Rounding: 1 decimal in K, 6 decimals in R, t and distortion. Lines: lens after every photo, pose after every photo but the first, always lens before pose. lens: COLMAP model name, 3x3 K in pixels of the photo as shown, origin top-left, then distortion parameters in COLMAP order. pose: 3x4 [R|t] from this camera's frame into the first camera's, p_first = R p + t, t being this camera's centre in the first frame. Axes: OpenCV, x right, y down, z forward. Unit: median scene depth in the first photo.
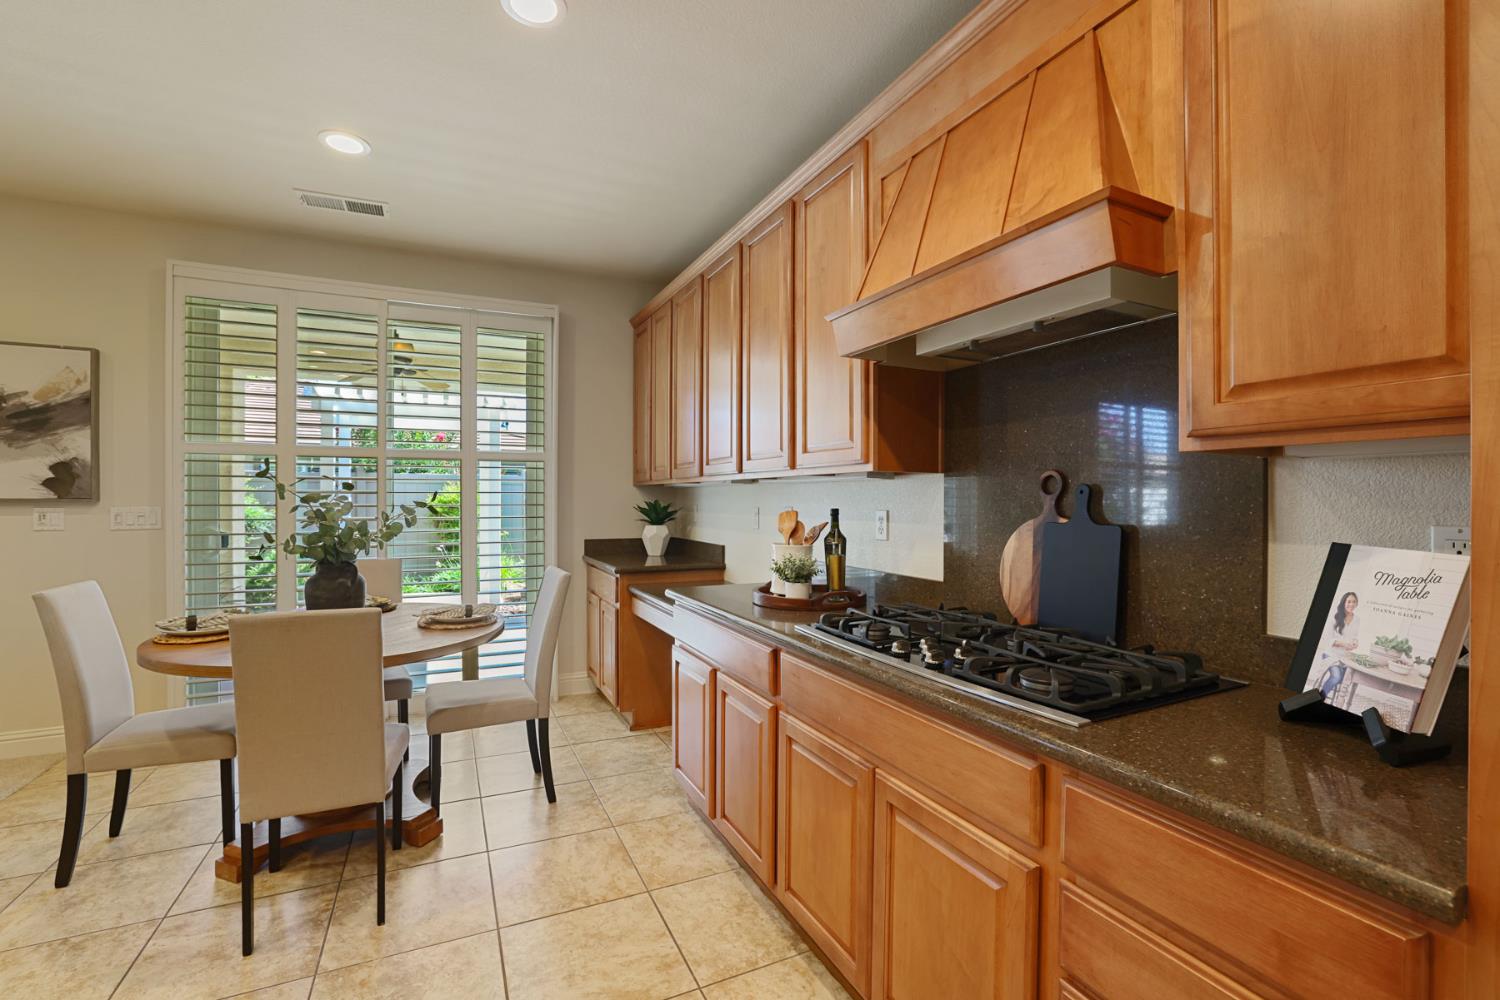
lens RADIAL K [[645.0, 0, 747.2], [0, 645.0, 502.0], [0, 0, 1]] dist [-0.050411, 0.015870]
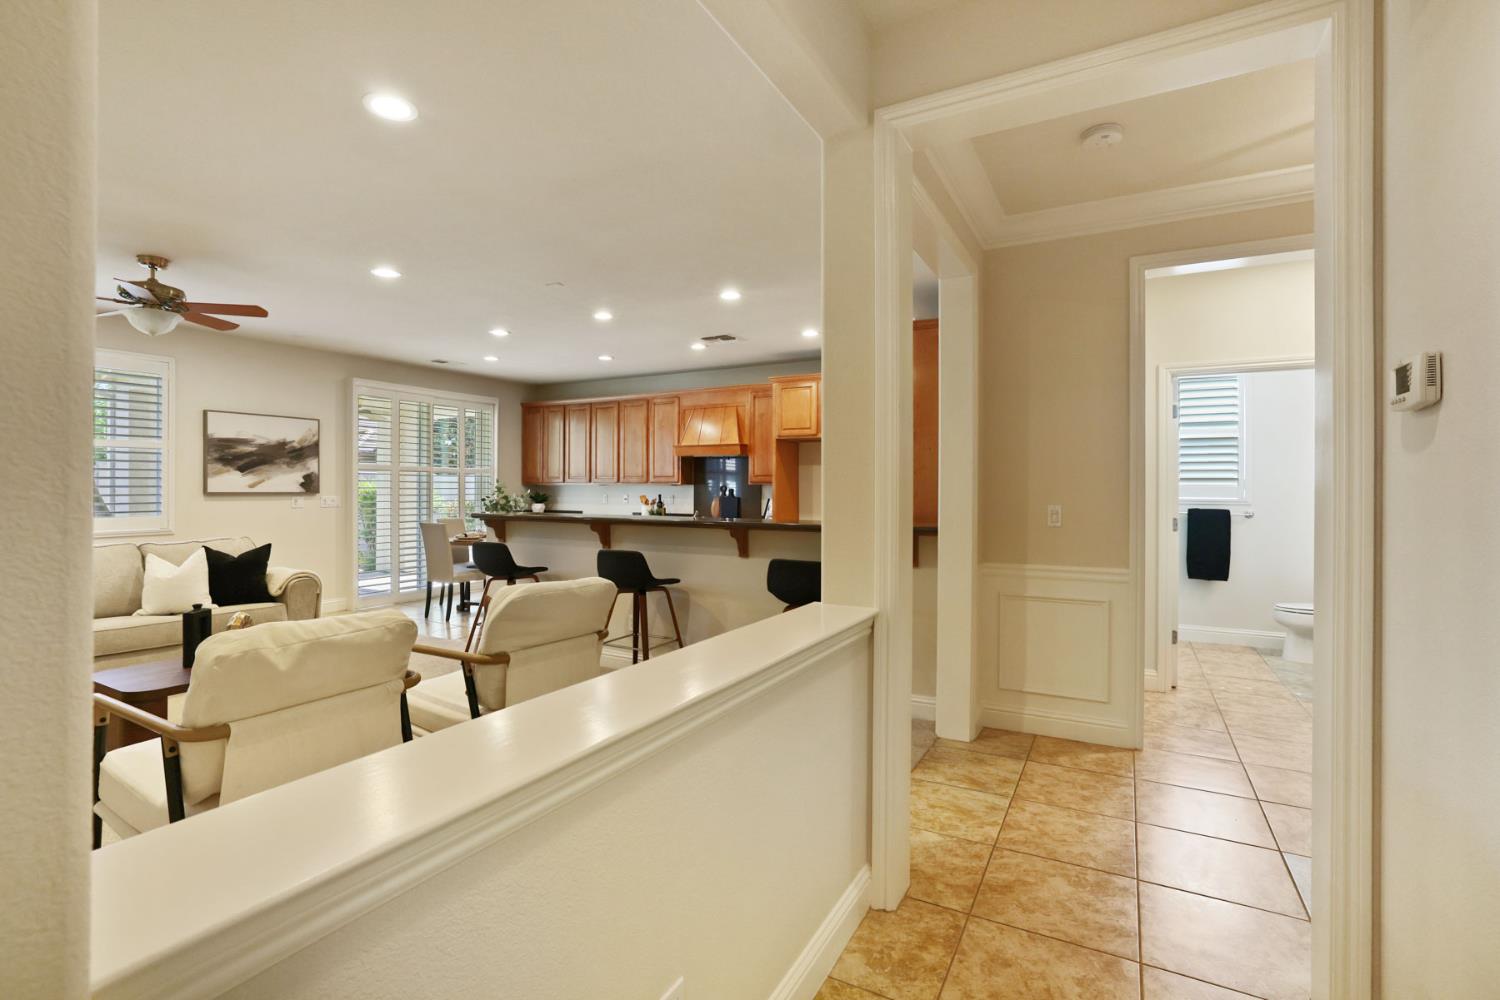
lens RADIAL K [[691.3, 0, 728.2], [0, 691.3, 487.0], [0, 0, 1]] dist [0.000194, 0.000239]
pose [[0.829693, 0.000399, 0.558219, -1.581766], [0.002341, 0.999988, -0.004195, -0.012381], [-0.558215, 0.004787, 0.829683, -2.187039]]
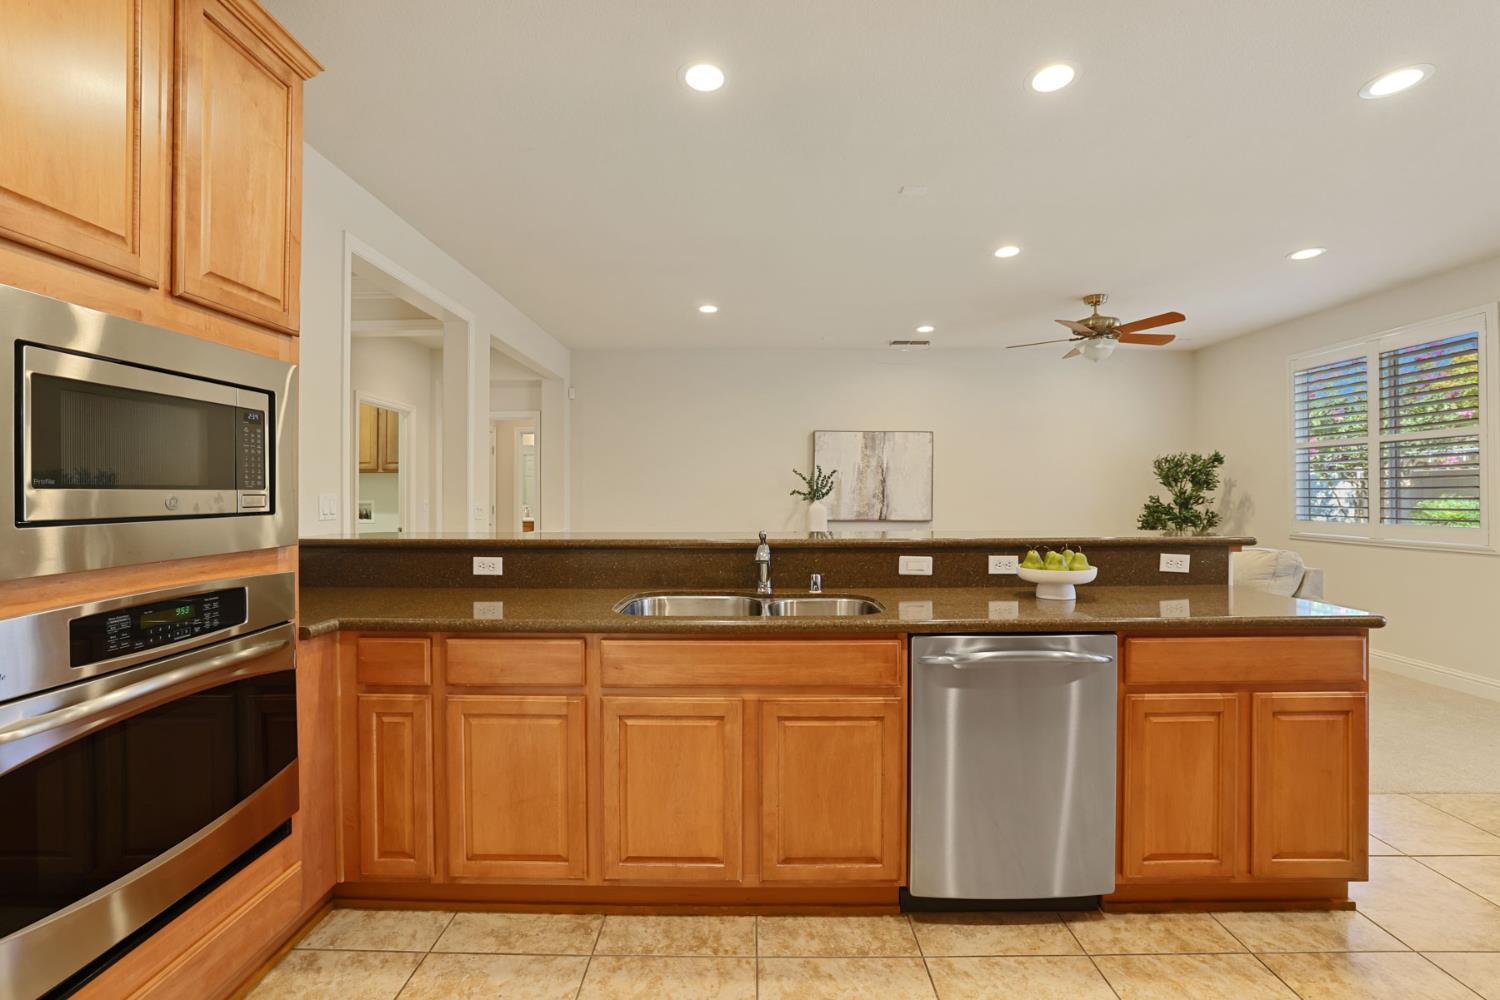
lens RADIAL K [[643.6, 0, 747.8], [0, 643.6, 491.2], [0, 0, 1]] dist [-0.049200, 0.016170]
pose [[-0.437629, -0.007108, -0.899127, 0.423133], [-0.003173, 0.999975, -0.006361, -0.002110], [0.899150, 0.000070, -0.437641, 0.058570]]
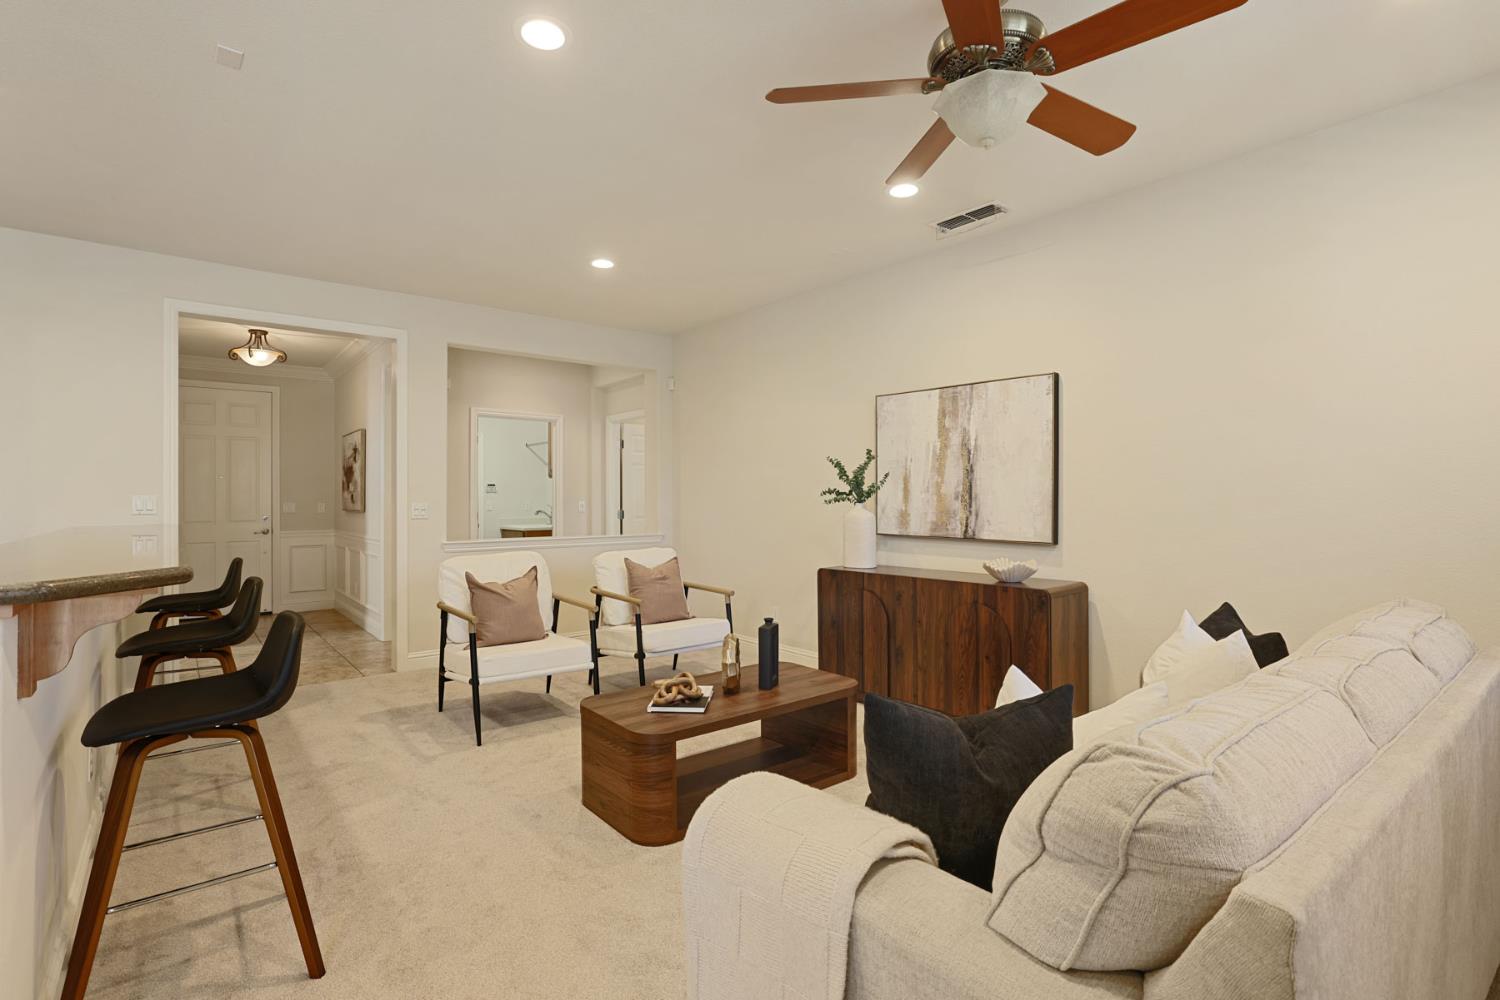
lens RADIAL K [[704.0, 0, 750.0], [0, 704.0, 500.0], [0, 0, 1]] dist [-0.023803, 0.000392]
pose [[-0.970839, 0.000013, -0.239734, -1.350937], [-0.001198, 0.999987, 0.004906, -0.000857], [0.239731, 0.005050, -0.970826, 0.907894]]
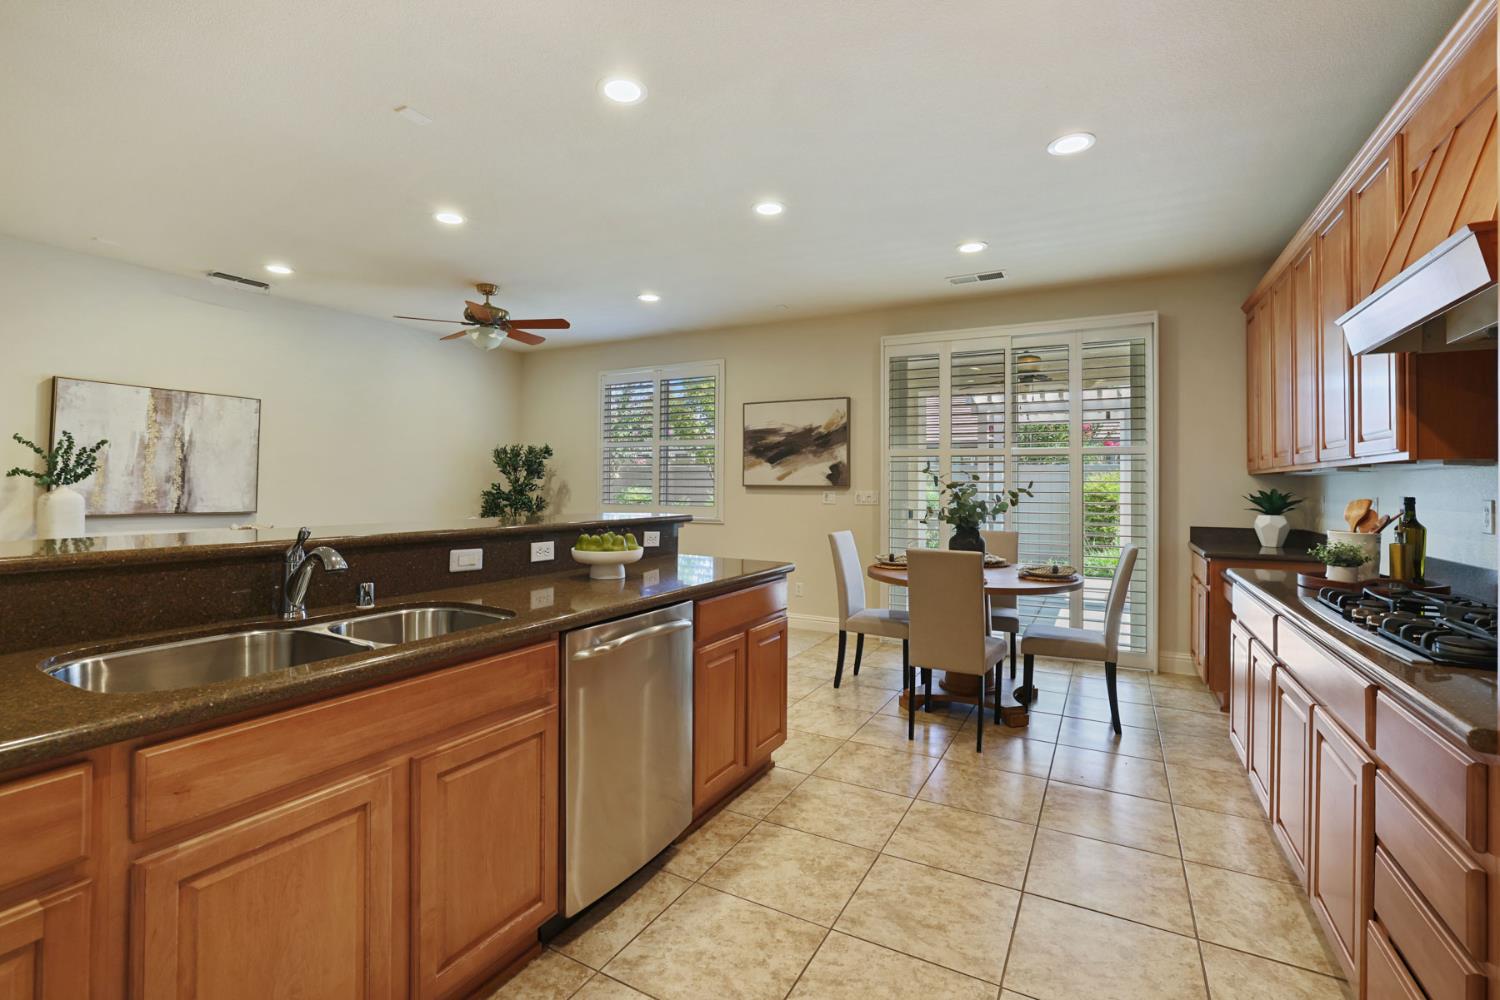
lens RADIAL K [[669.4, 0, 744.0], [0, 669.4, 475.5], [0, 0, 1]] dist [-0.048941, 0.017338]
pose [[0.579845, -0.010087, -0.814665, 0.350014], [-0.010087, 0.999758, -0.019558, 0.006881], [0.814665, 0.019558, 0.579602, -0.373614]]
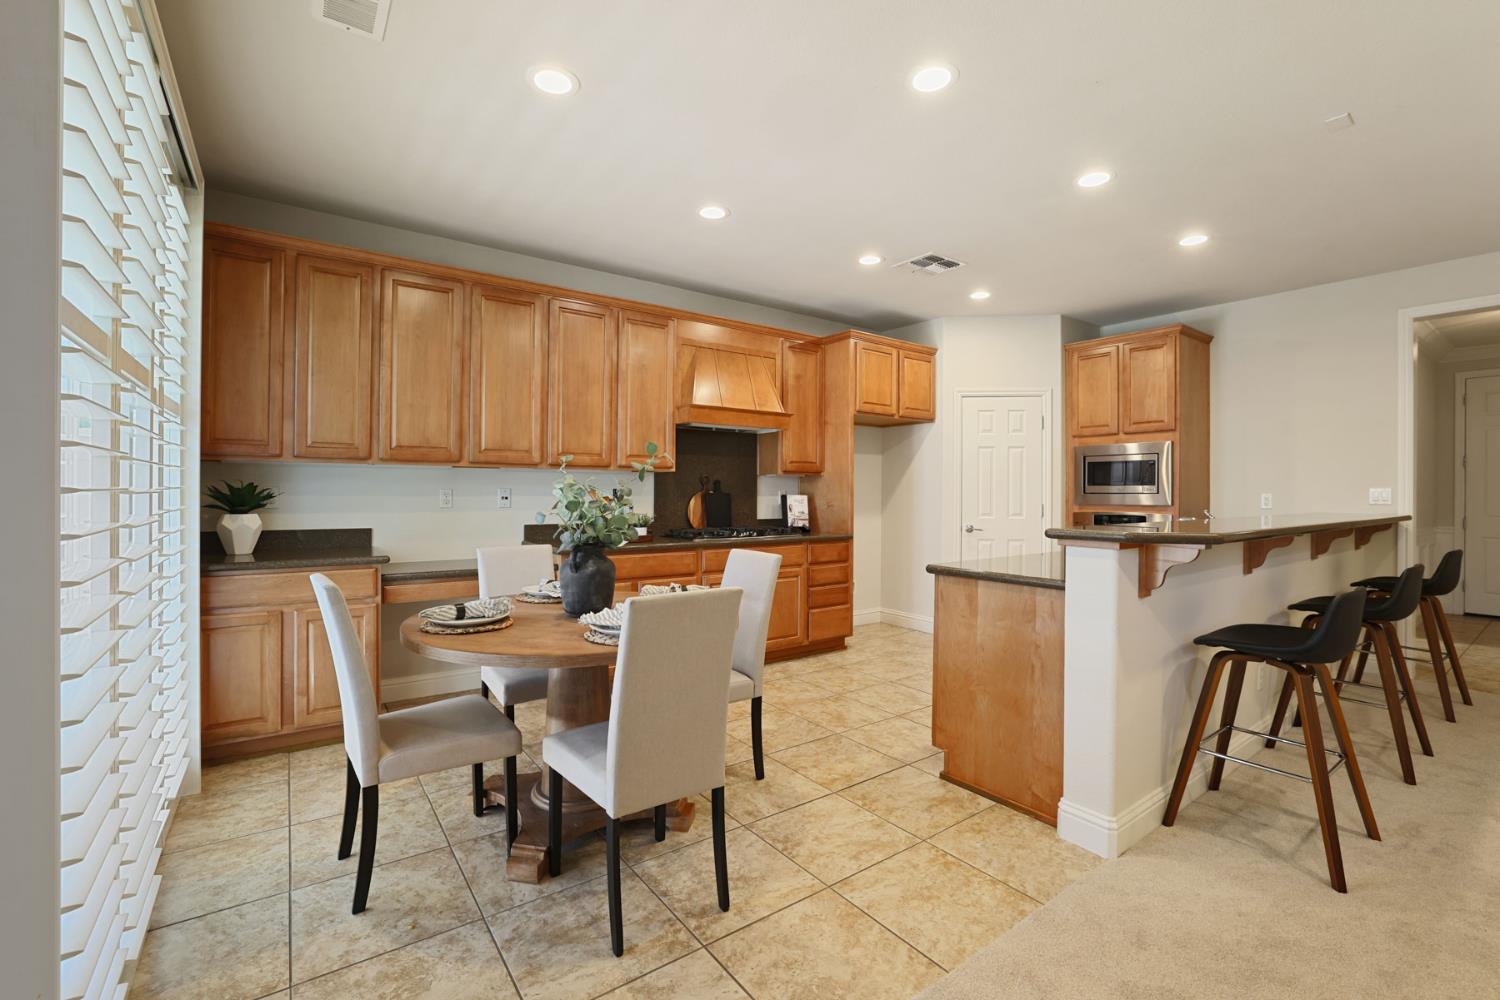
lens RADIAL K [[643.6, 0, 747.8], [0, 643.6, 491.2], [0, 0, 1]] dist [-0.049200, 0.016170]
pose [[-0.182127, -0.005841, 0.983258, -1.713725], [-0.003766, 0.999979, 0.005242, 0.006181], [-0.983268, -0.002748, -0.182145, 0.967866]]
